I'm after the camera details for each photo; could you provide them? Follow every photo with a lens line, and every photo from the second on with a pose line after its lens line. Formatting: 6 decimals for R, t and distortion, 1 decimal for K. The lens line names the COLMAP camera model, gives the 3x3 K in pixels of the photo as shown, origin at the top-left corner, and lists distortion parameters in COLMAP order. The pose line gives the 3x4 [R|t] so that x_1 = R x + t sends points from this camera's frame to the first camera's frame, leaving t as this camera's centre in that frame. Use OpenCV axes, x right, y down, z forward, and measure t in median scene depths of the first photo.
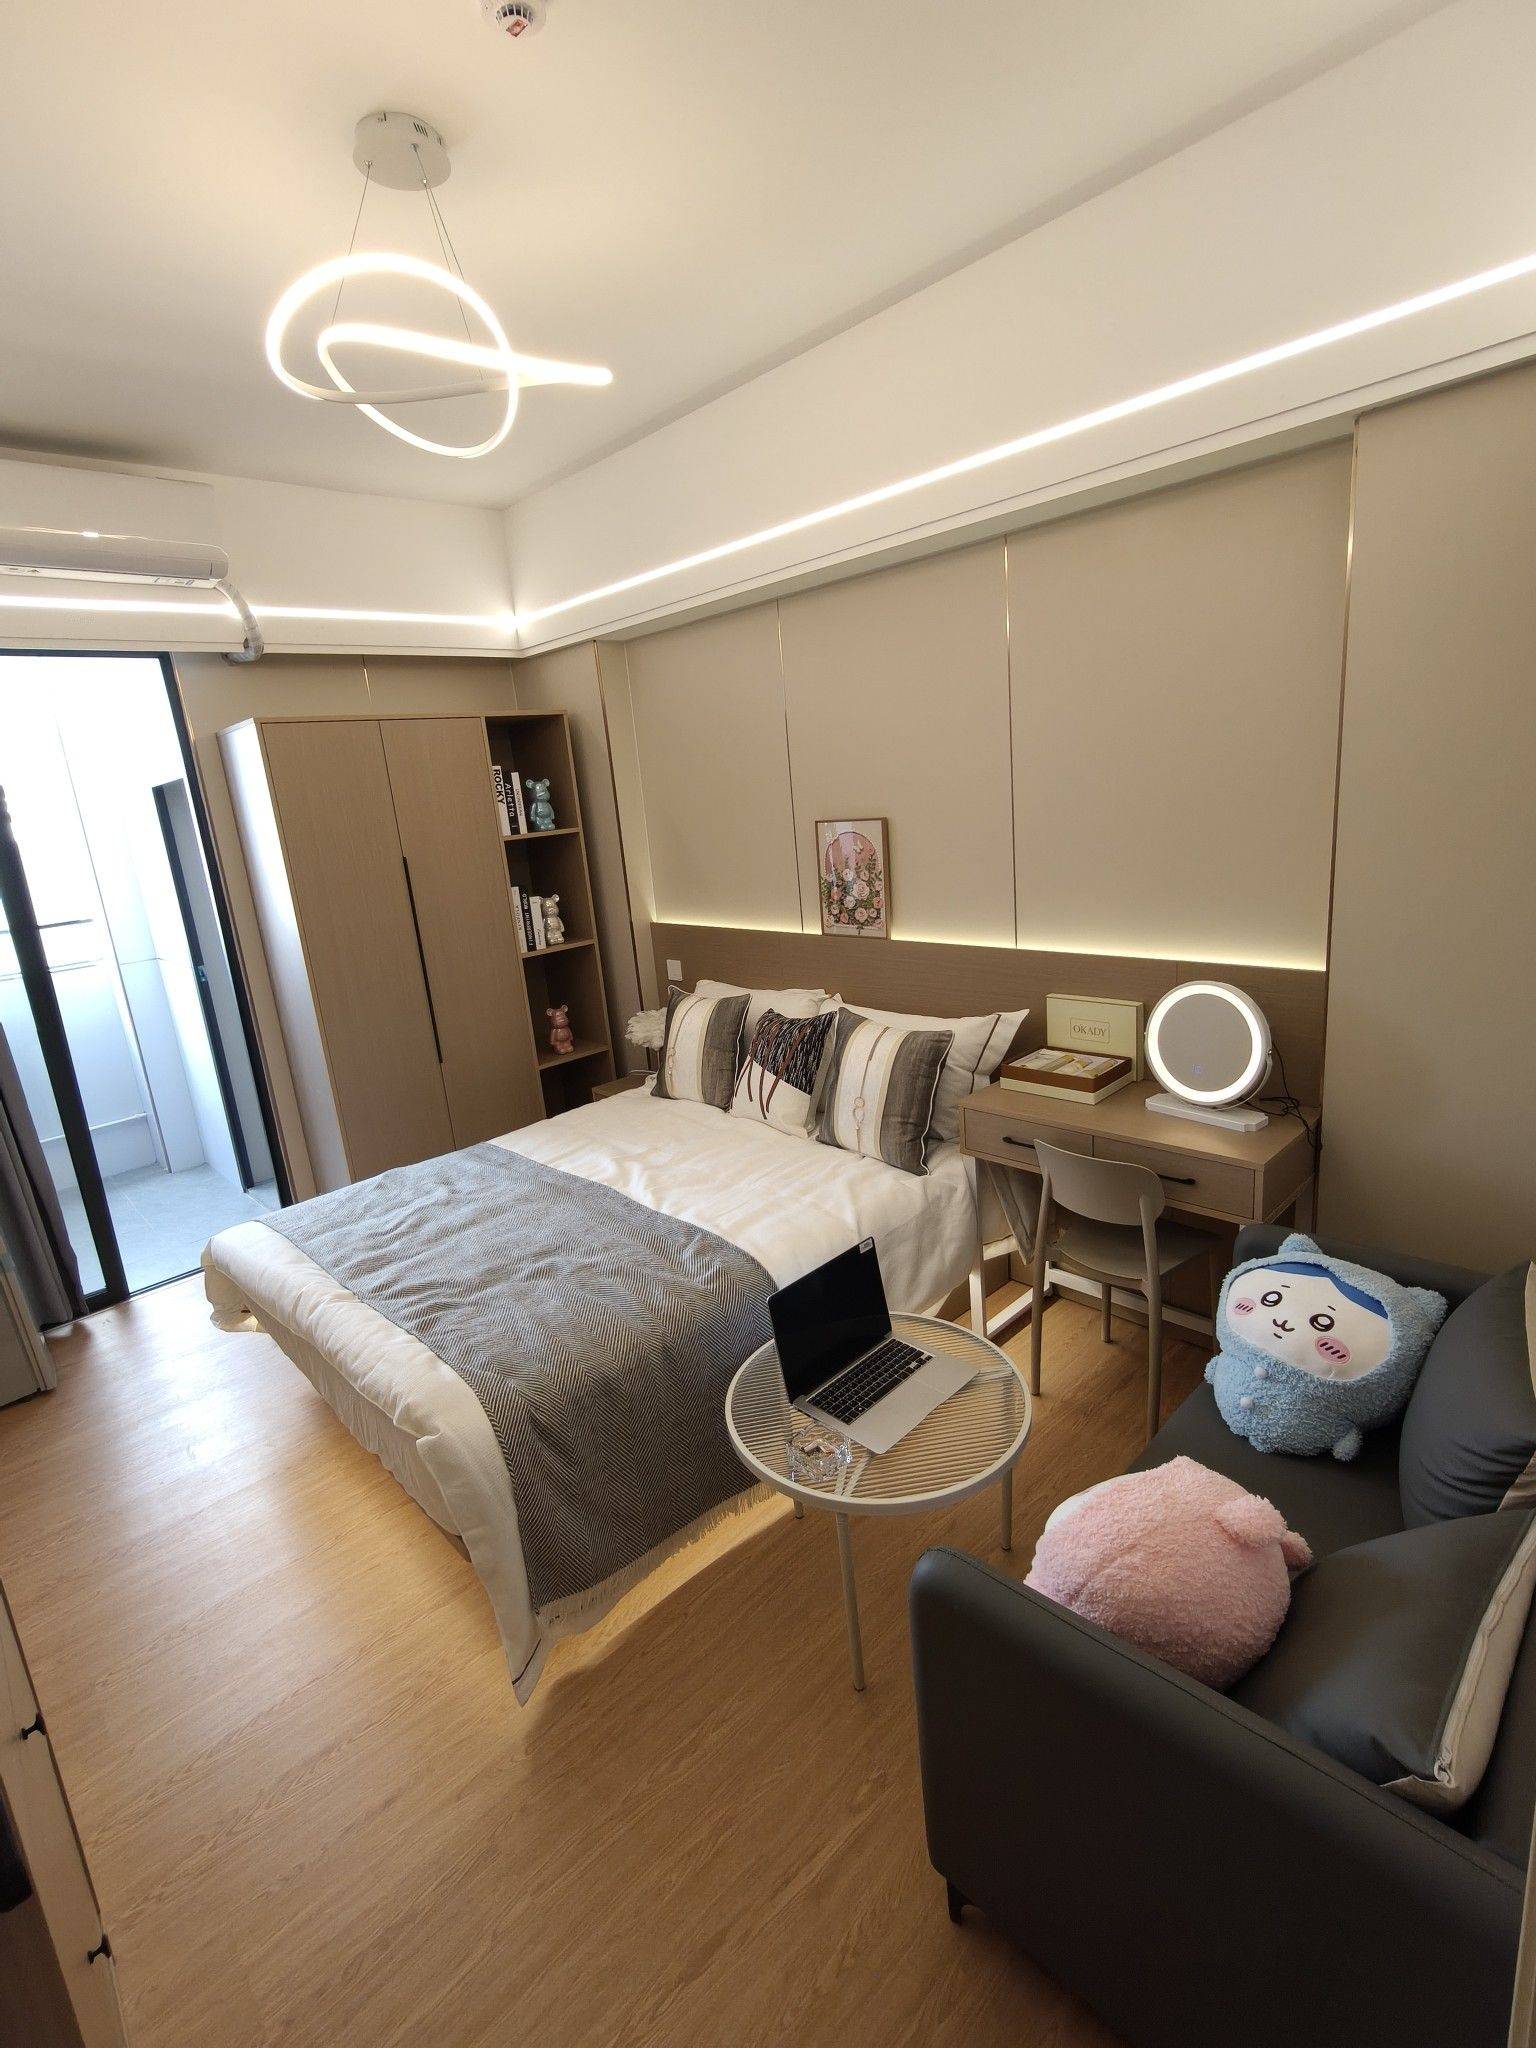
lens RADIAL K [[968.0, 0, 768.0], [0, 968.0, 1024.0], [0, 0, 1]] dist [0.002975, 0.000763]
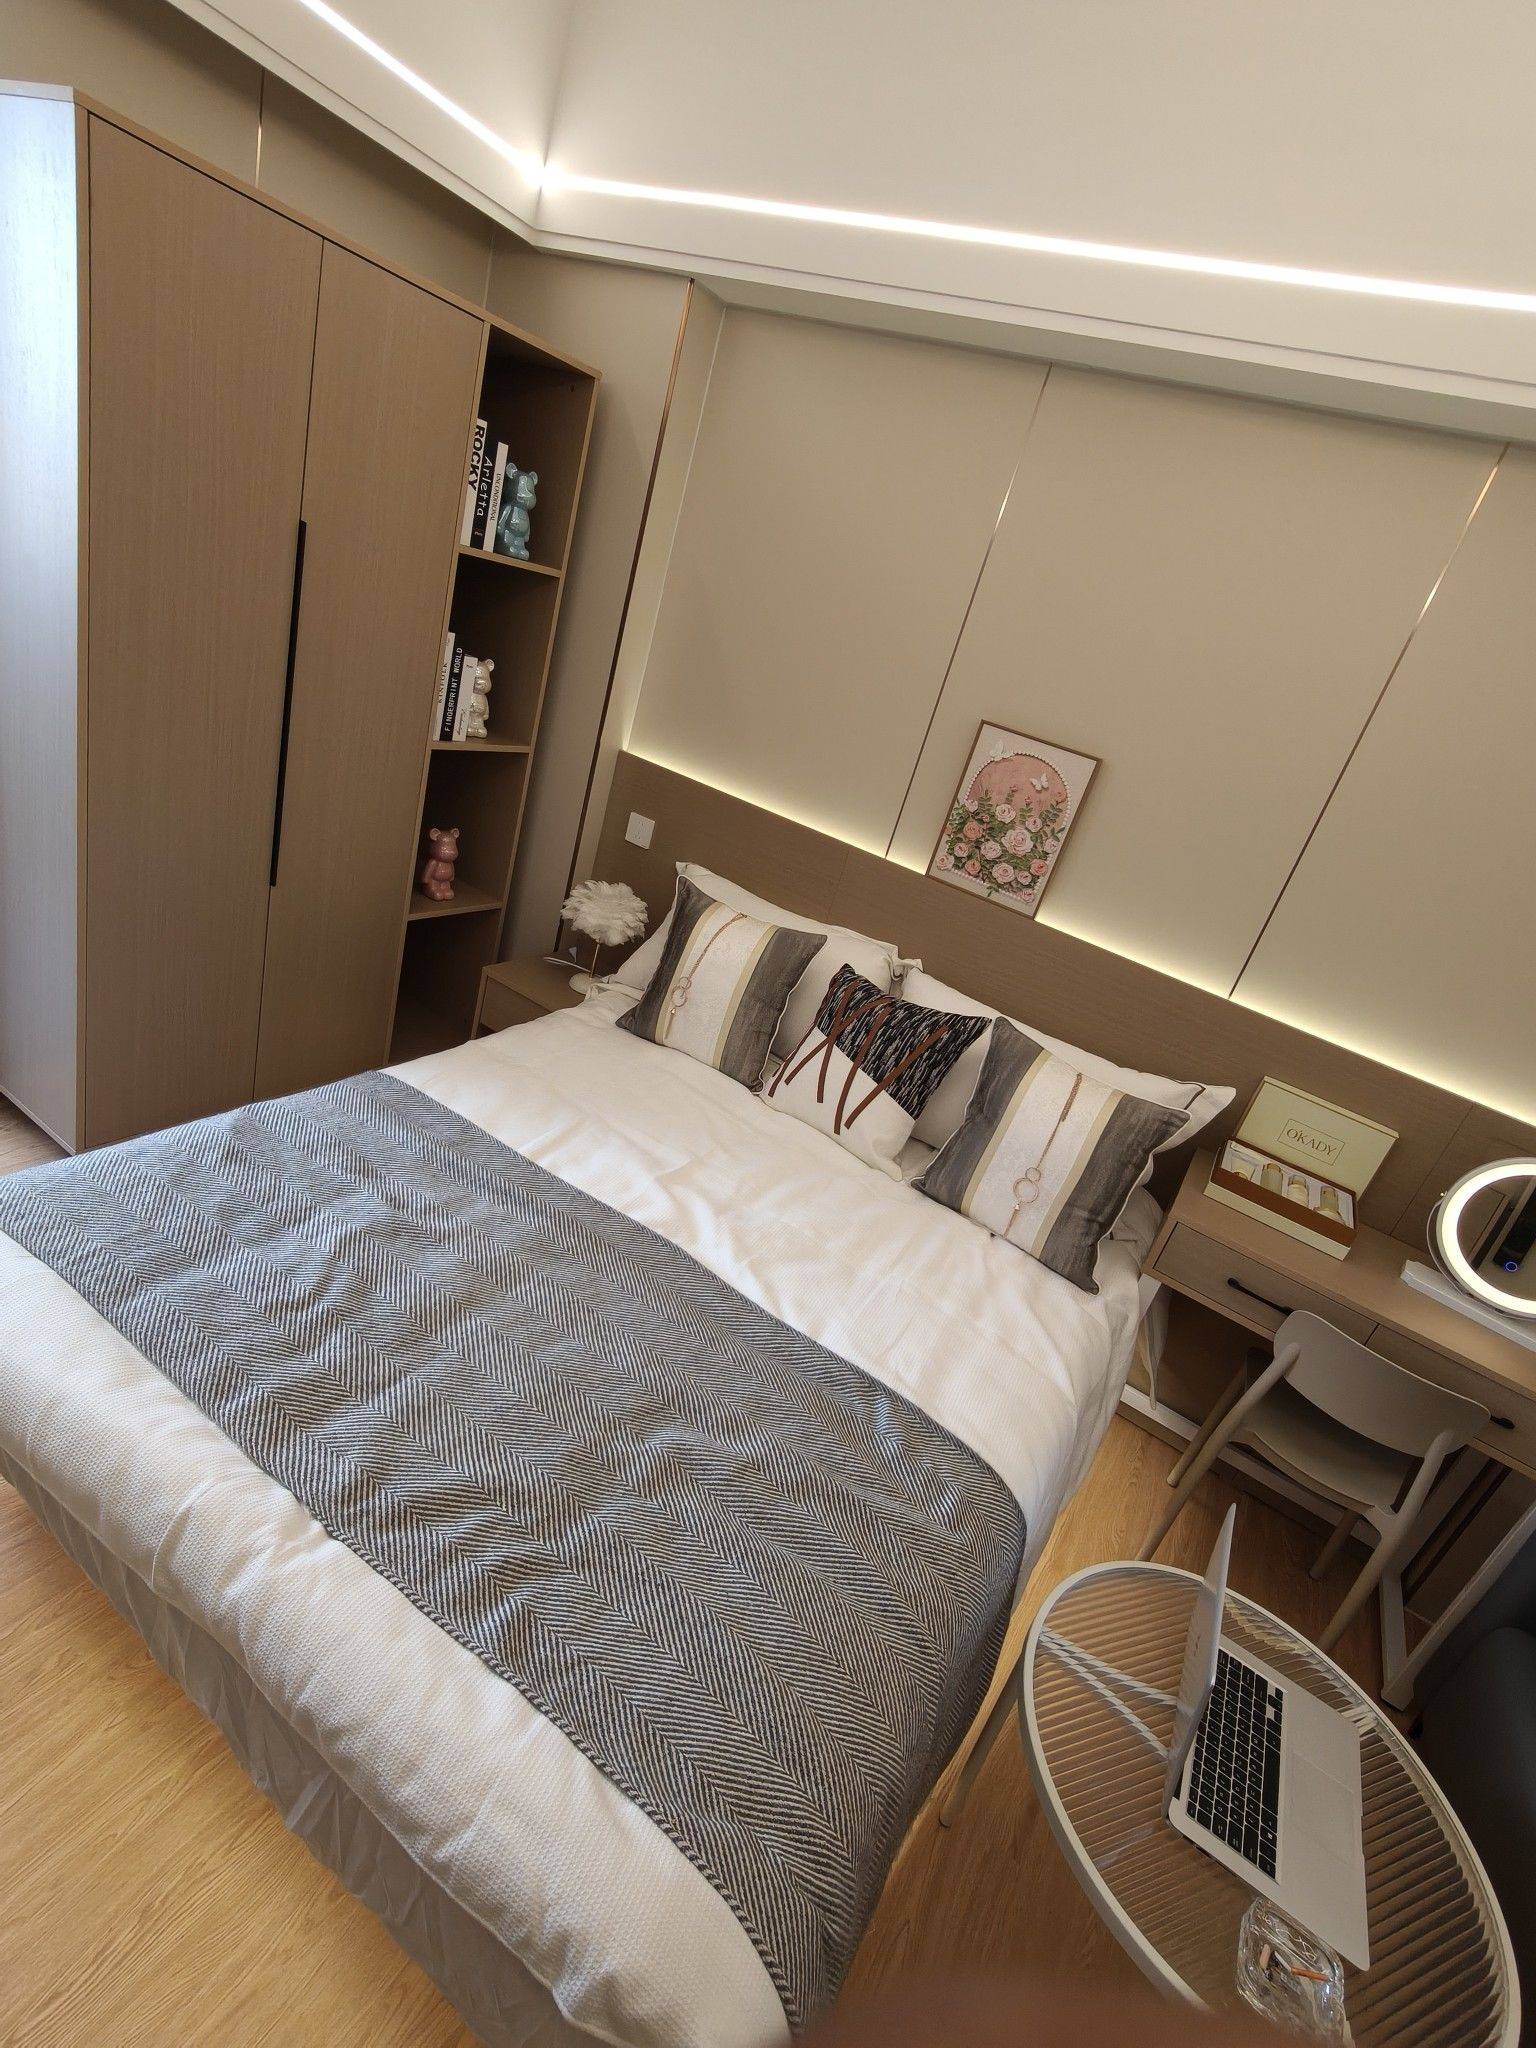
lens RADIAL K [[978.4, 0, 768.0], [0, 978.4, 1024.0], [0, 0, 1]] dist [0.001215, 0.002109]
pose [[0.900686, 0.216054, 0.376941, -0.320574], [-0.282564, 0.950335, 0.130466, -0.053199], [-0.330033, -0.224019, 0.917003, 0.376740]]
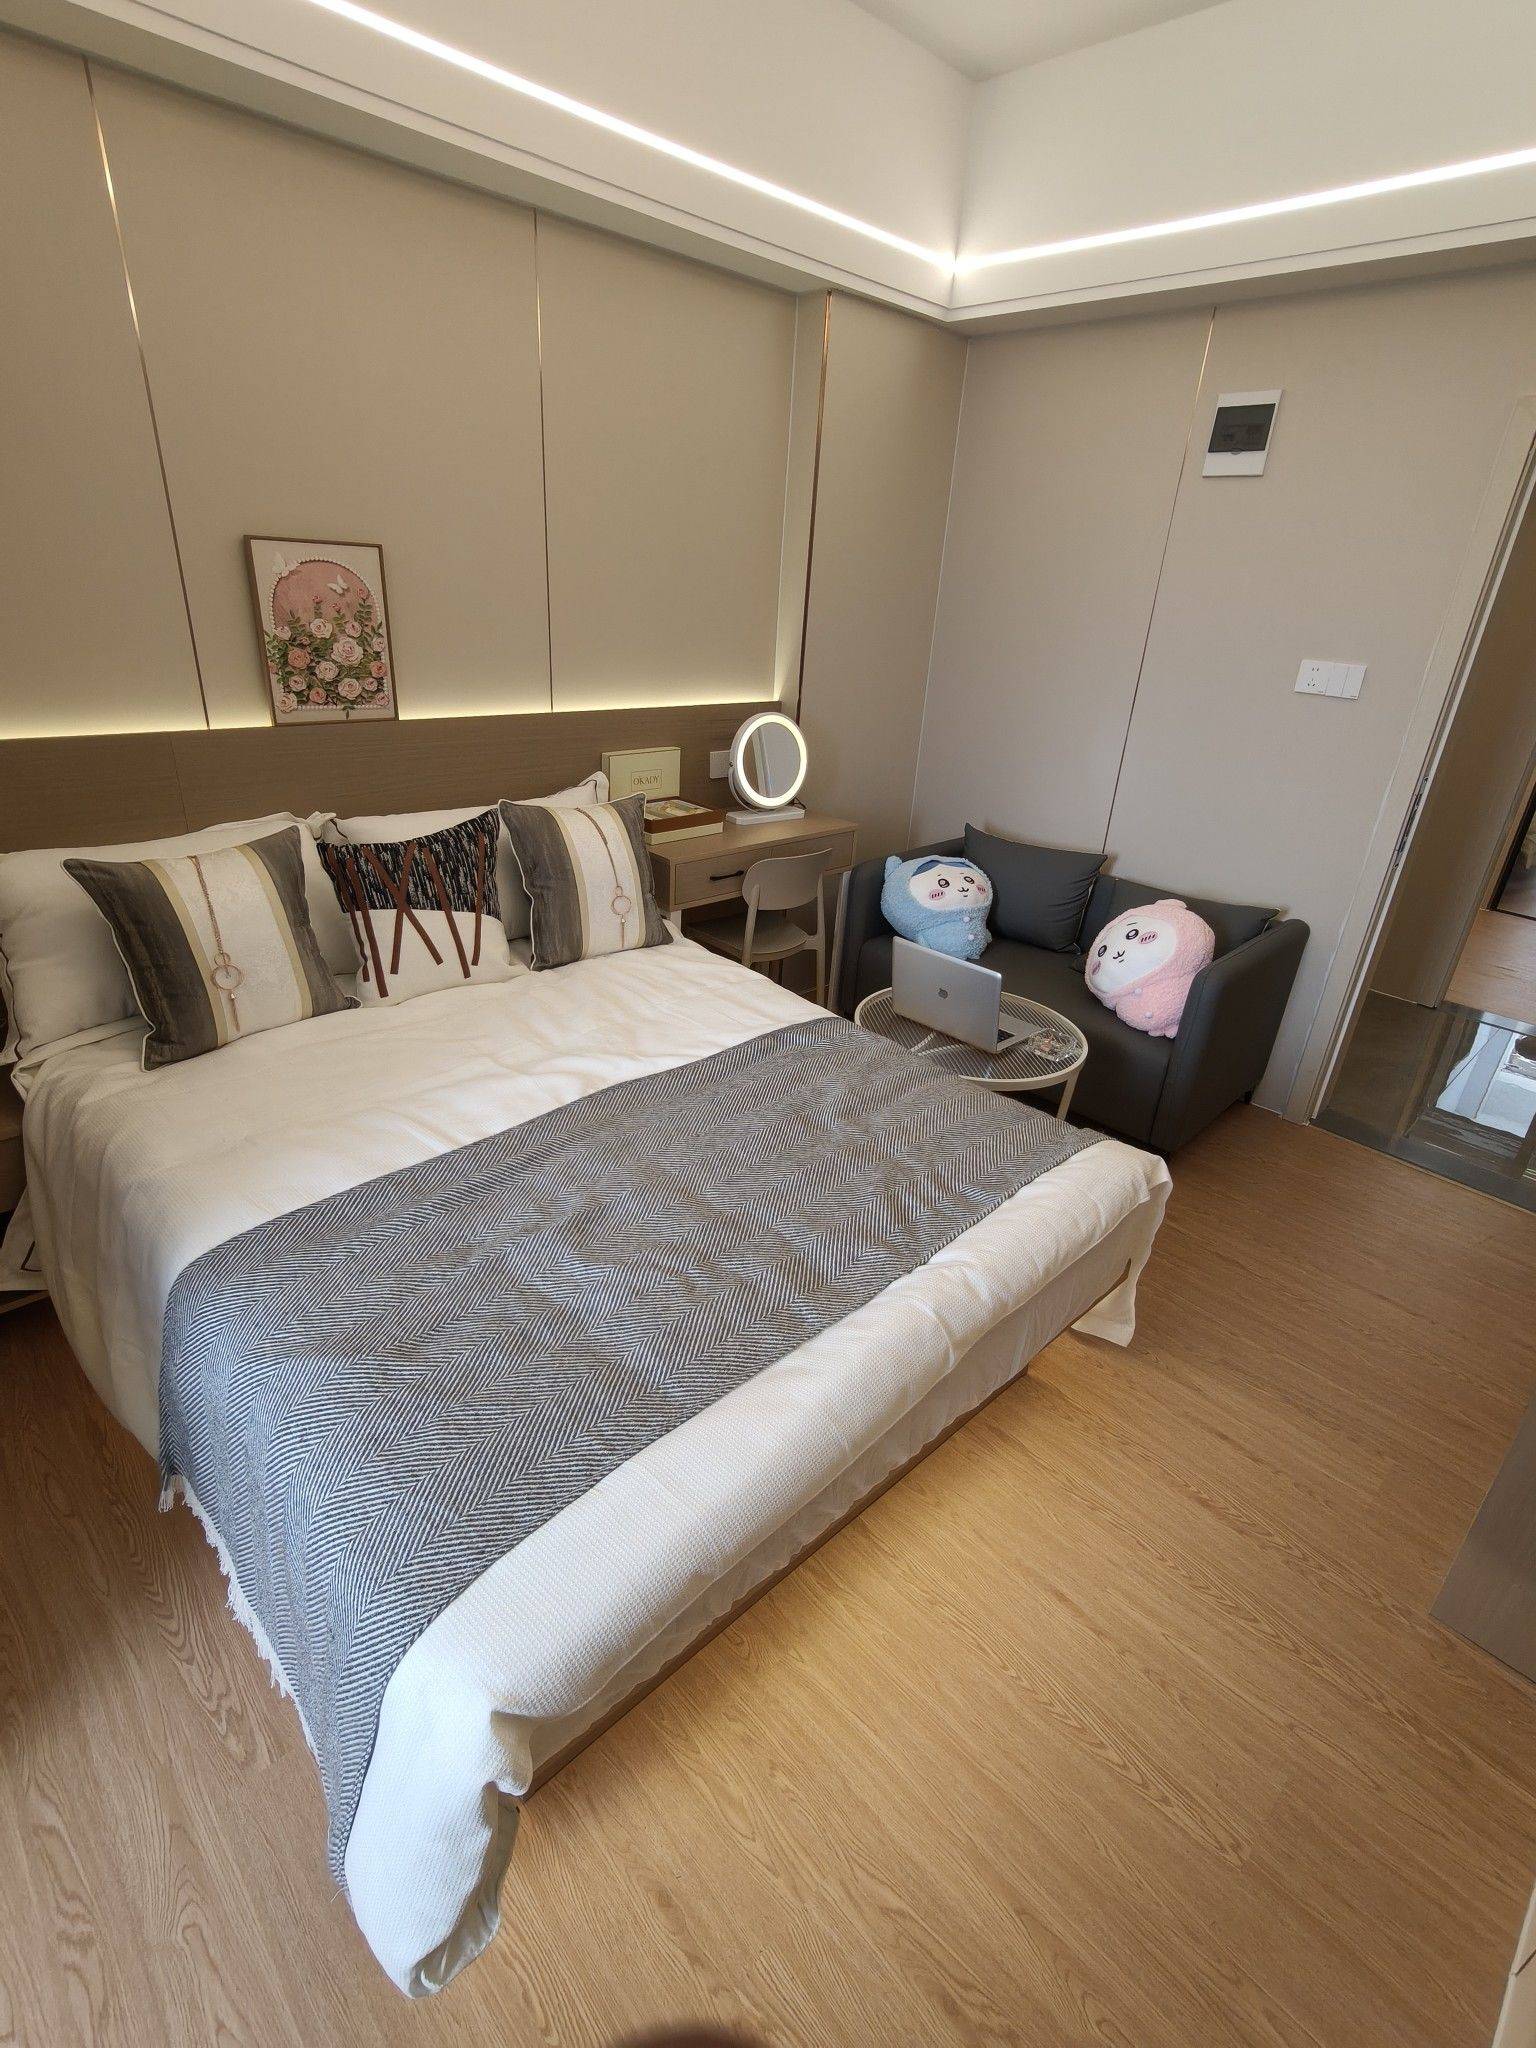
lens RADIAL K [[978.4, 0, 768.0], [0, 978.4, 1024.0], [0, 0, 1]] dist [0.001215, 0.002109]
pose [[-0.009898, -0.340110, 0.940334, -0.686559], [0.183953, 0.923711, 0.336034, -0.072427], [-0.982885, 0.176303, 0.053421, 0.724459]]
